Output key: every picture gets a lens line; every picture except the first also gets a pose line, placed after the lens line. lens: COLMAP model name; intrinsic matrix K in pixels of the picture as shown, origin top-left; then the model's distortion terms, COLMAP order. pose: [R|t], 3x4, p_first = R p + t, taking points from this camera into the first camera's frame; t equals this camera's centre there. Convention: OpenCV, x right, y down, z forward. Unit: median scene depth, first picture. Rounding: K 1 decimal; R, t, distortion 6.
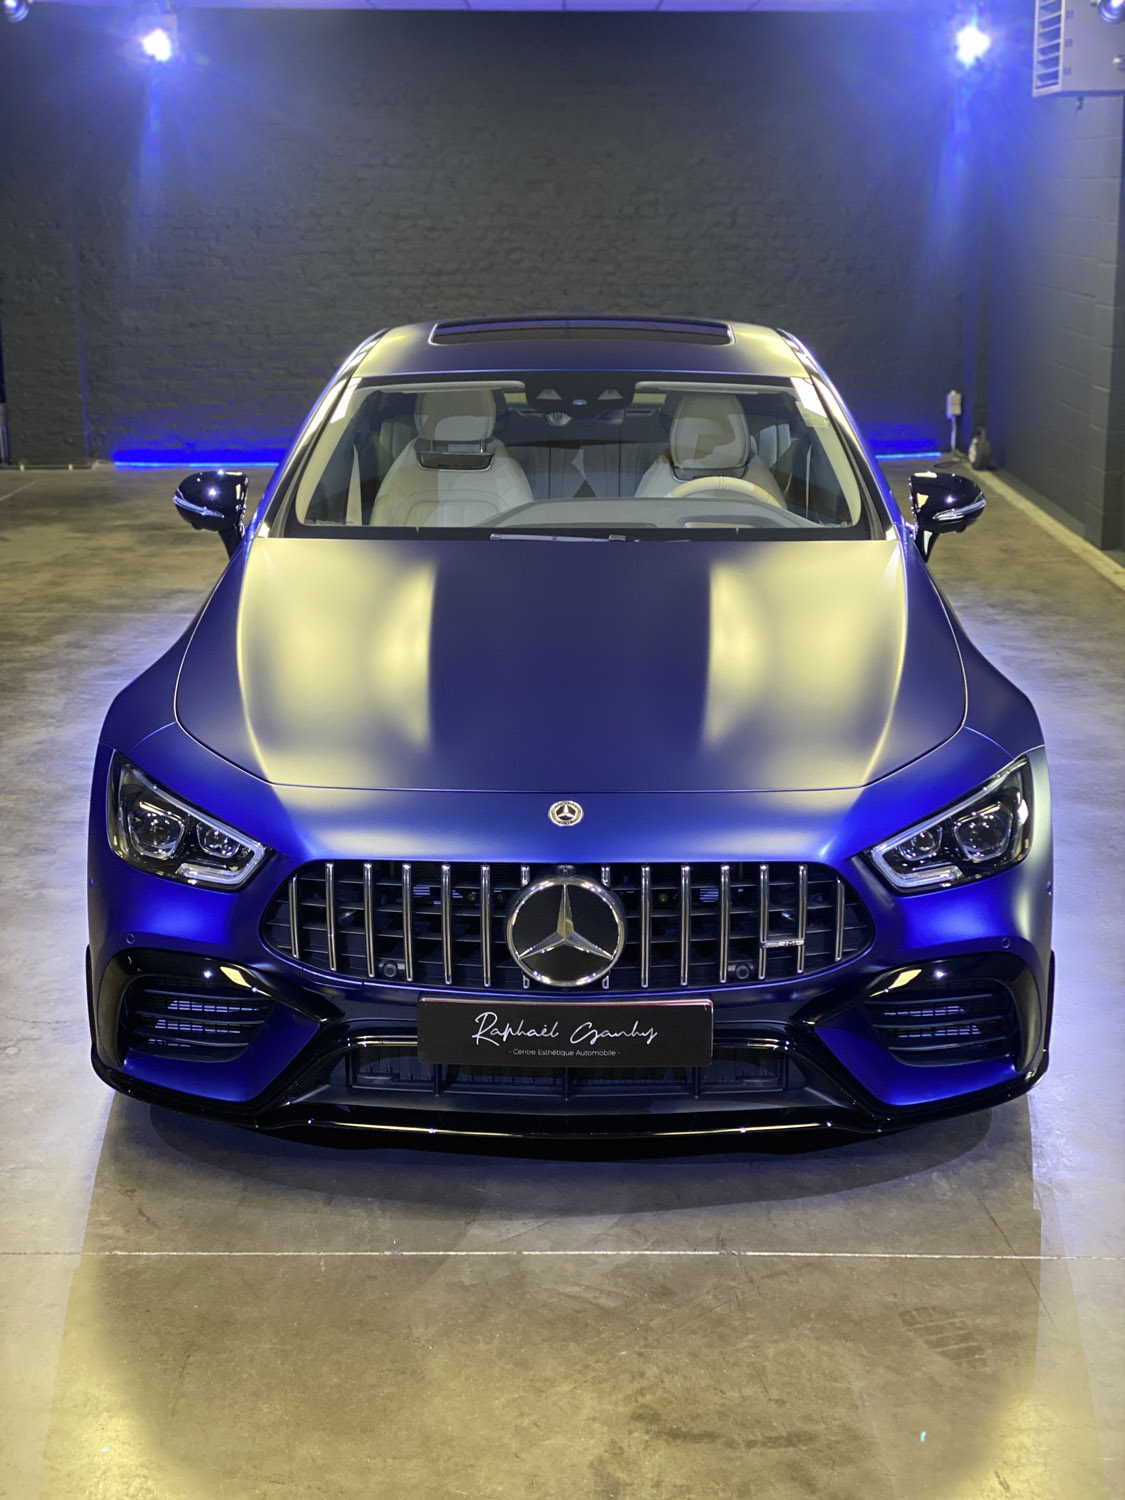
lens RADIAL K [[2236.5, 0, 577.0], [0, 2236.5, 752.5], [0, 0, 1]] dist [0.130857, 0.000000]
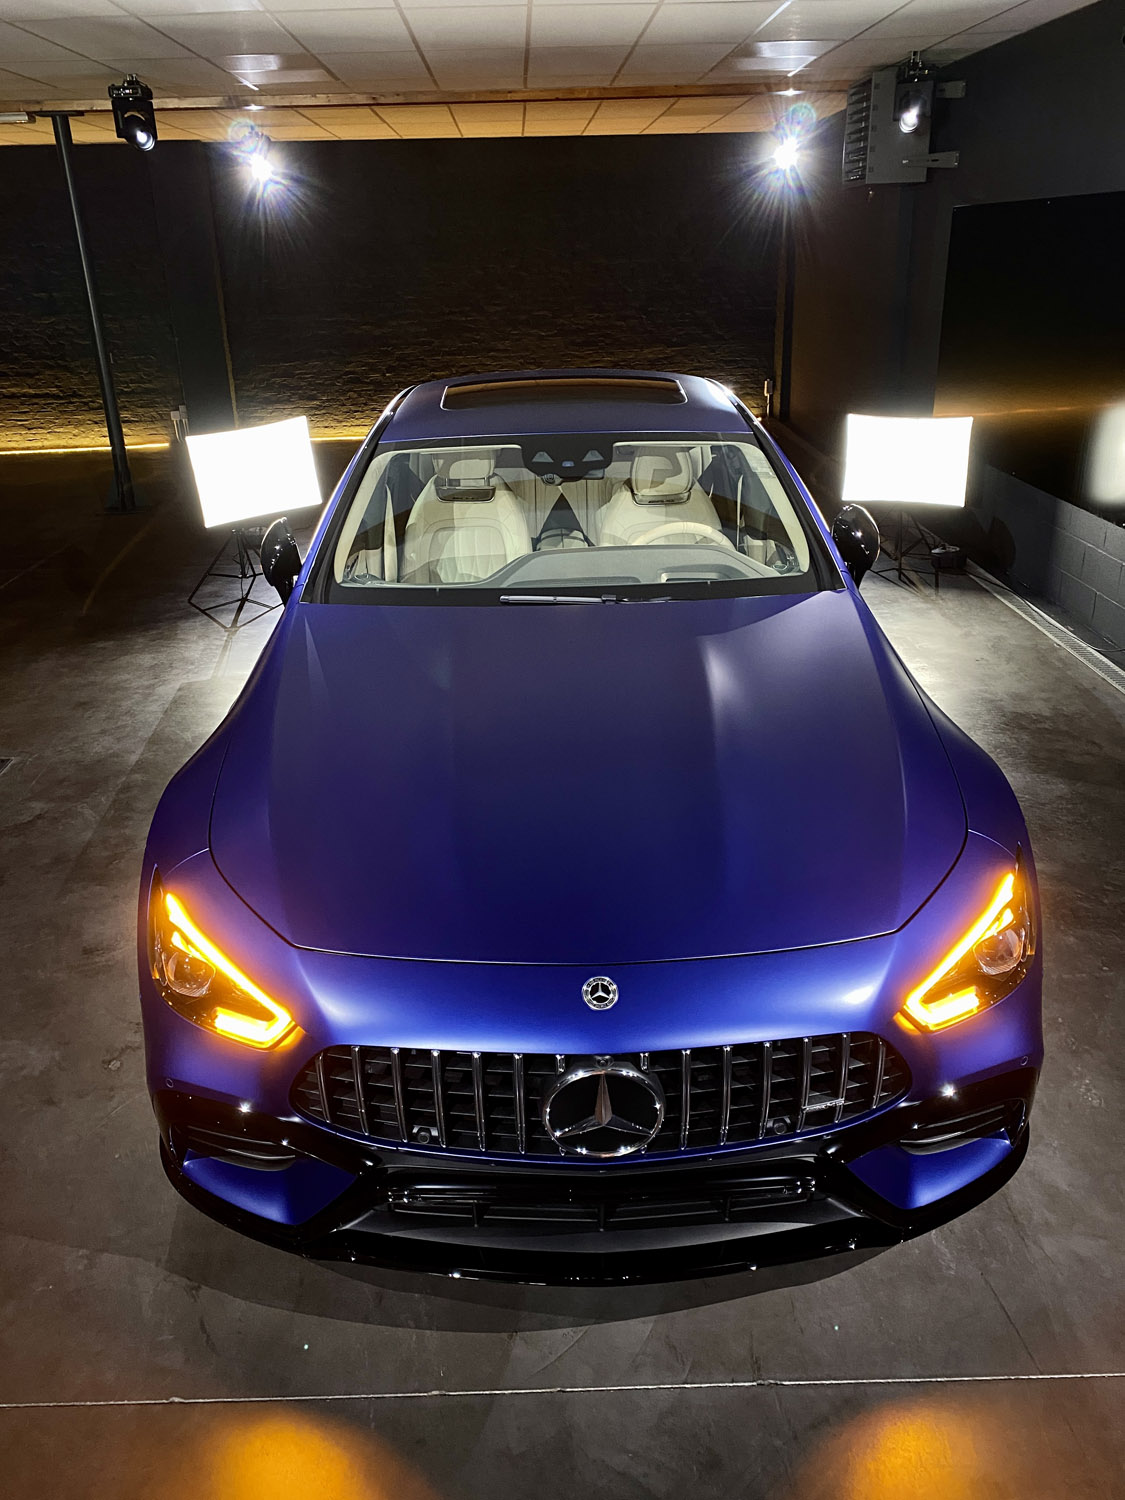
lens RADIAL K [[1149.1, 0, 553.9], [0, 1149.1, 753.3], [0, 0, 1]] dist [0.028645, -0.025240]
pose [[0.999420, -0.031550, 0.012782, -0.026370], [0.028951, 0.985293, 0.168403, -0.148328], [-0.017907, -0.167935, 0.985635, 0.507958]]
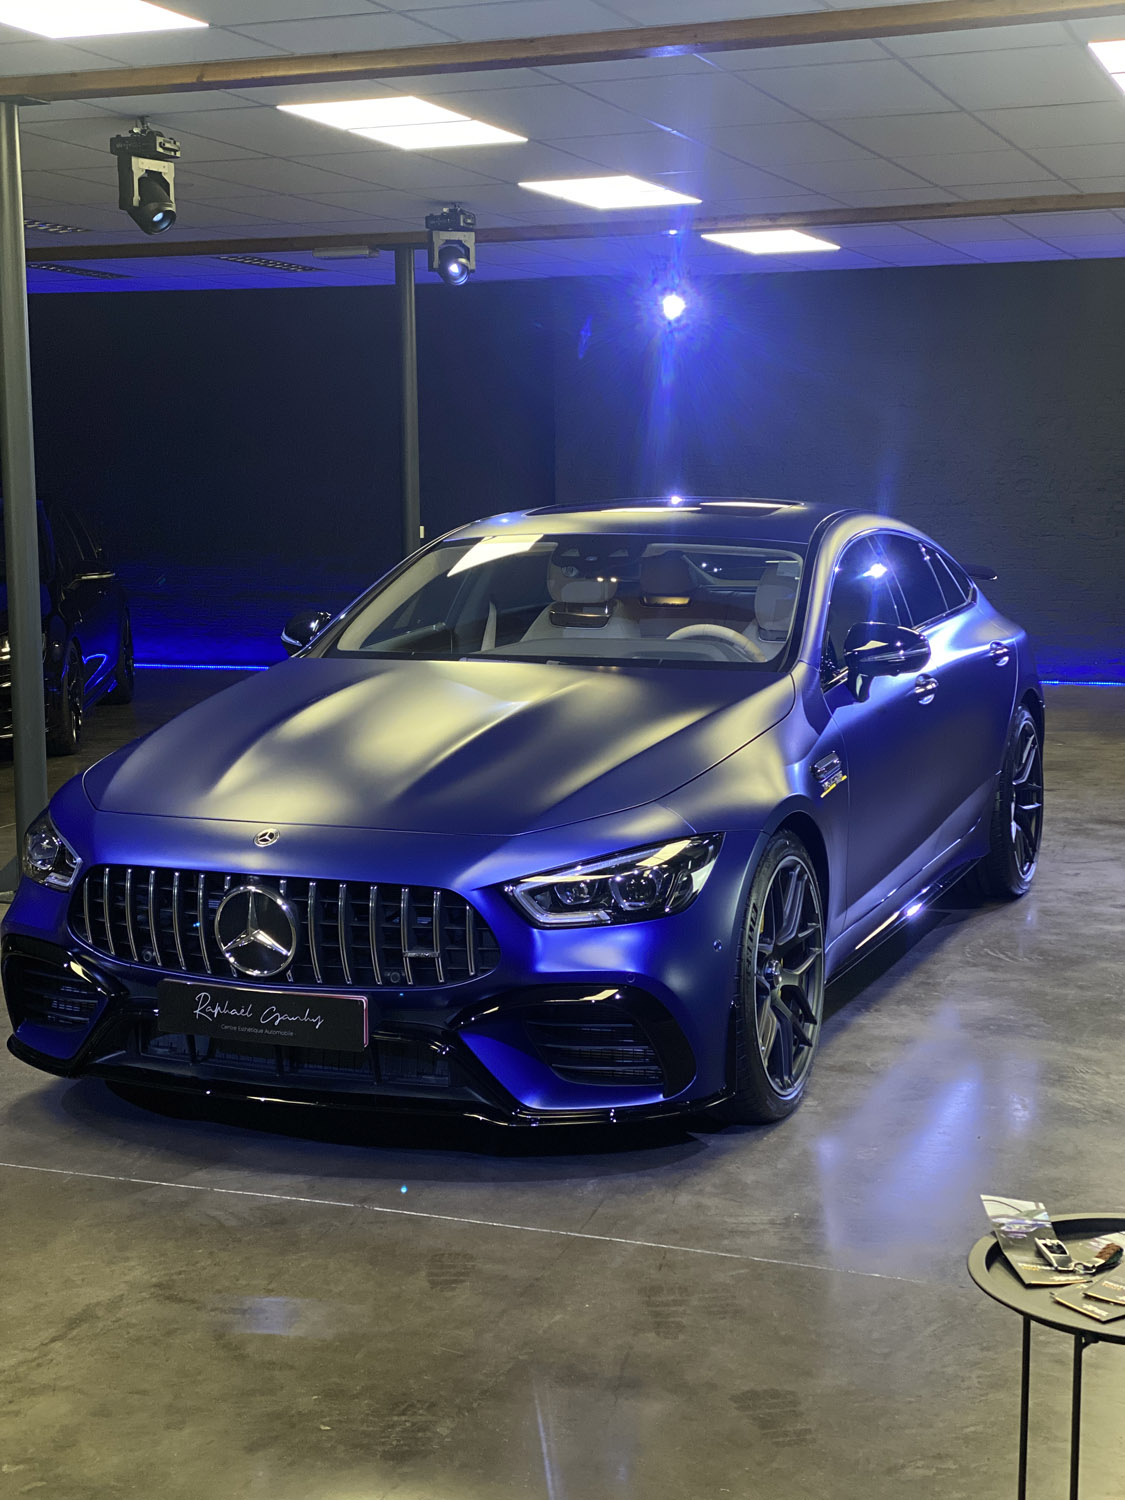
lens RADIAL K [[2236.5, 0, 566.2], [0, 2236.5, 755.1], [0, 0, 1]] dist [0.130857, 0.000000]
pose [[0.932658, 0.040722, -0.358456, 0.573954], [-0.081130, 0.991833, -0.098414, 0.087260], [0.351521, 0.120868, 0.928345, -0.116027]]
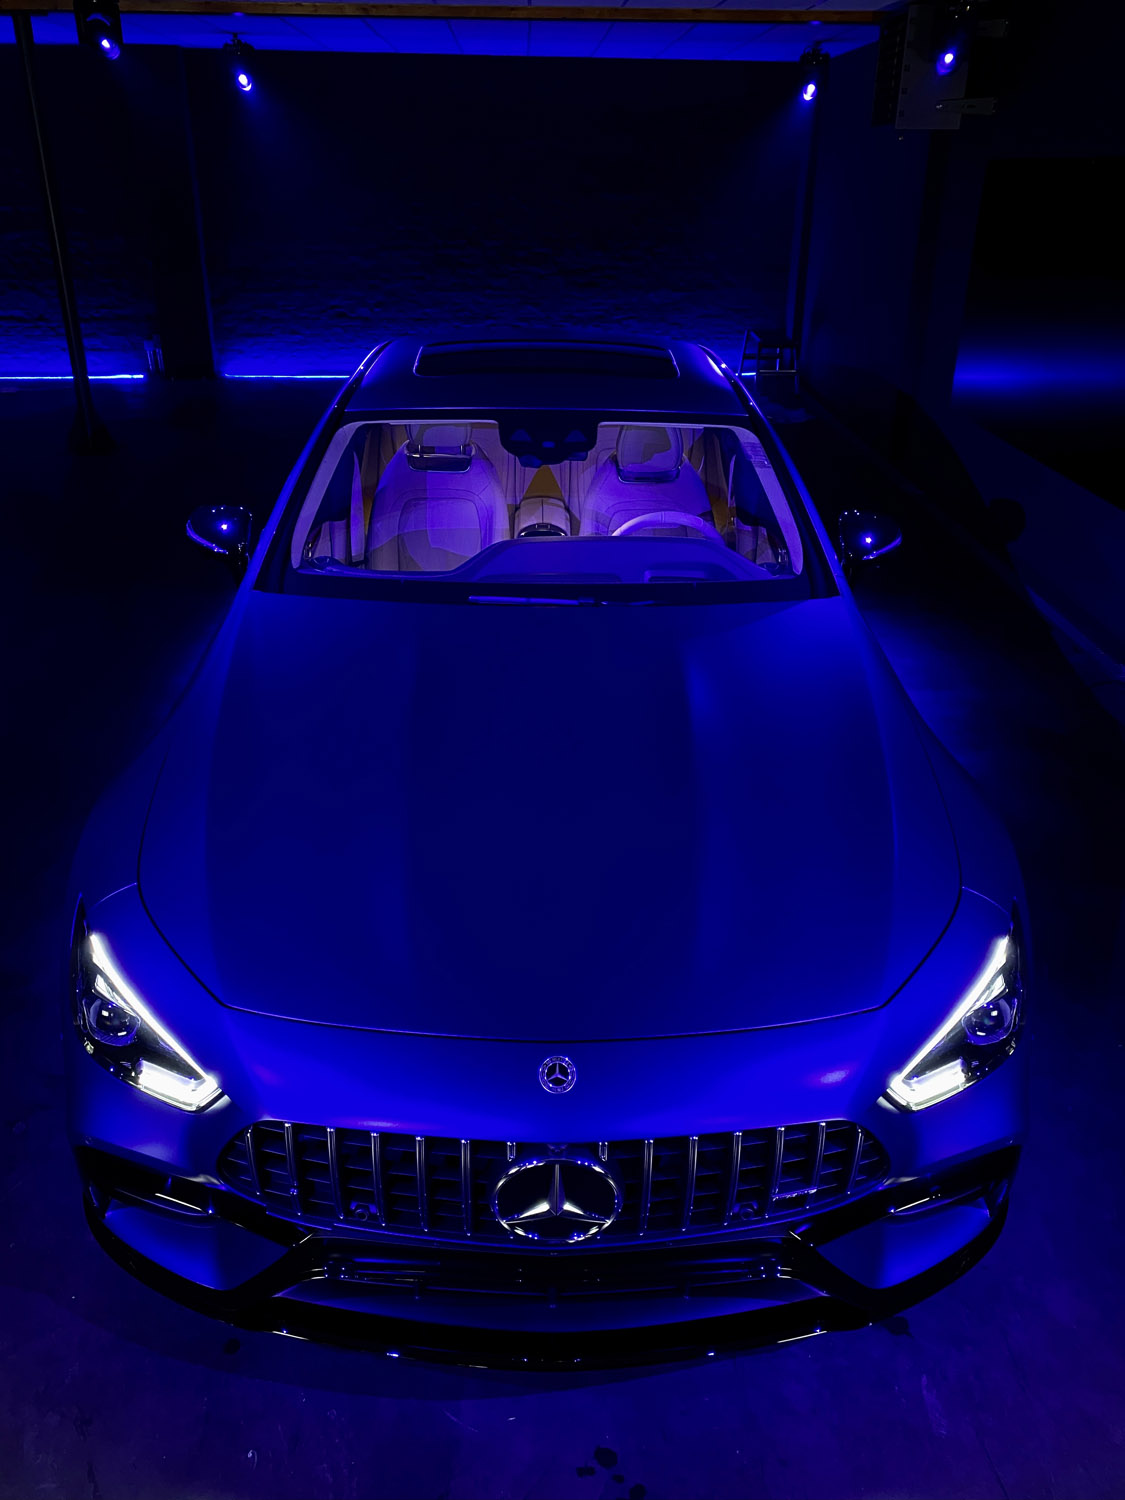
lens RADIAL K [[1149.1, 0, 550.6], [0, 1149.1, 773.7], [0, 0, 1]] dist [0.028645, -0.025240]
pose [[0.999586, -0.000119, 0.028789, -0.019572], [-0.006670, 0.971825, 0.235609, -0.182108], [-0.028006, -0.235703, 0.971421, 0.563093]]
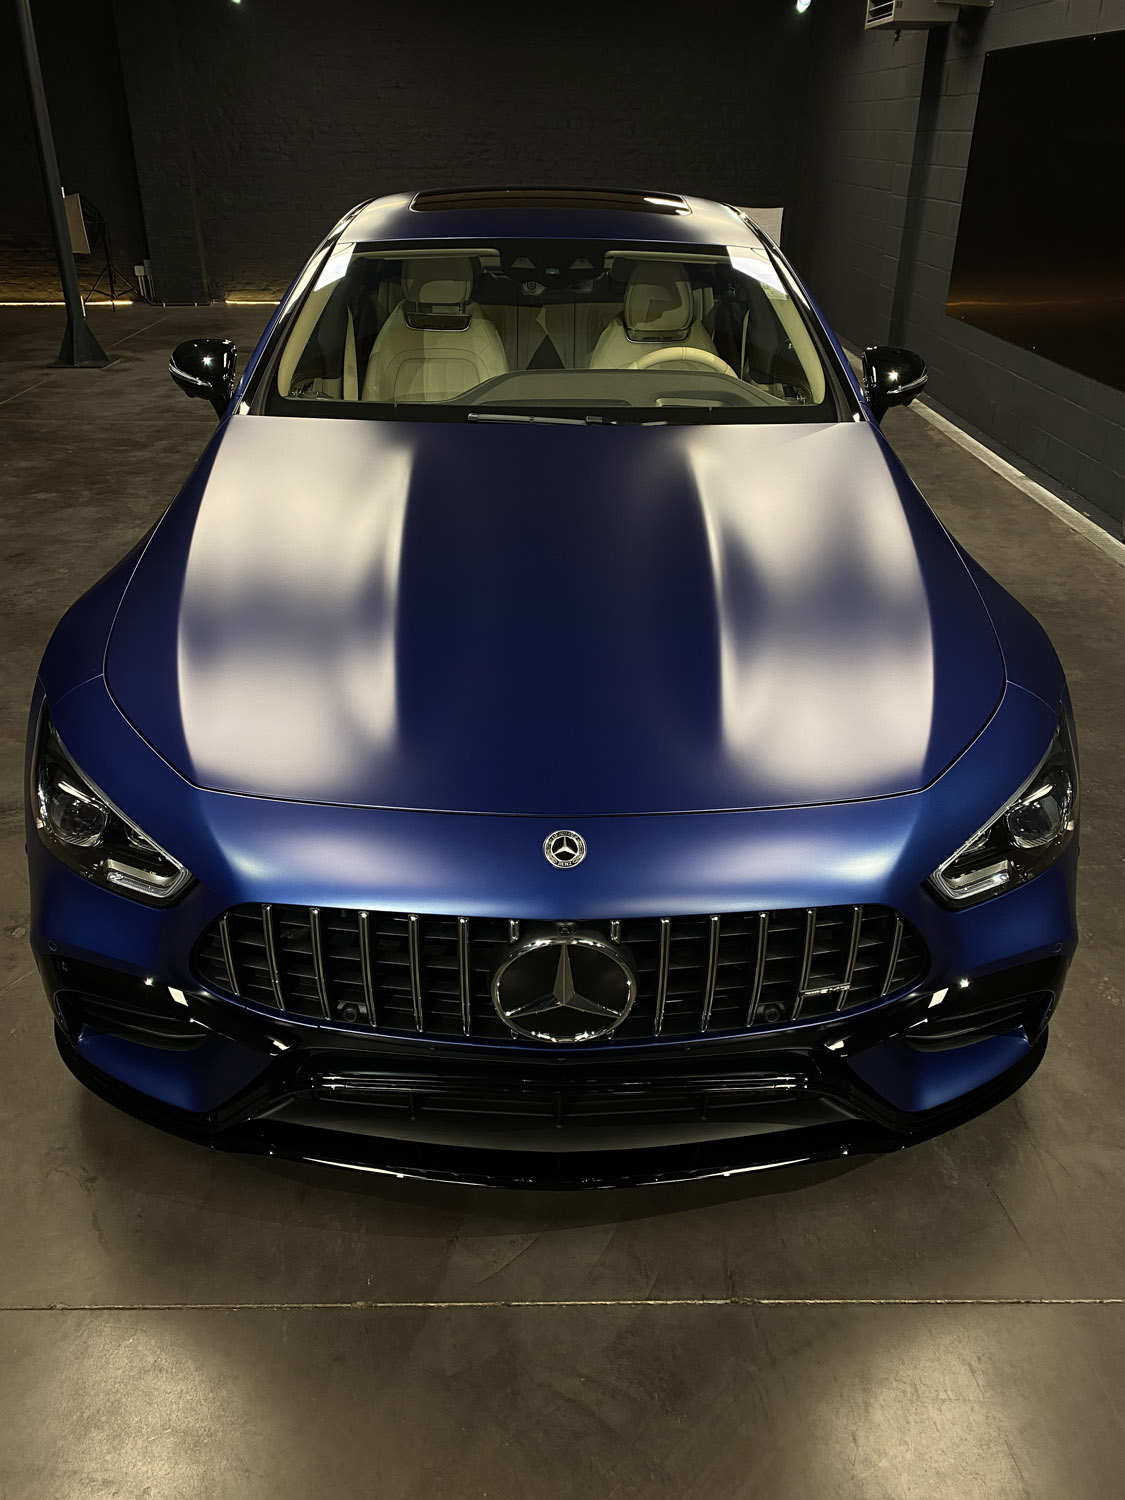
lens RADIAL K [[1149.1, 0, 555.9], [0, 1149.1, 757.3], [0, 0, 1]] dist [0.028645, -0.025240]
pose [[0.999533, -0.001707, 0.030498, -0.019453], [-0.005986, 0.968133, 0.250364, -0.099184], [-0.029954, -0.250430, 0.967671, 0.586928]]
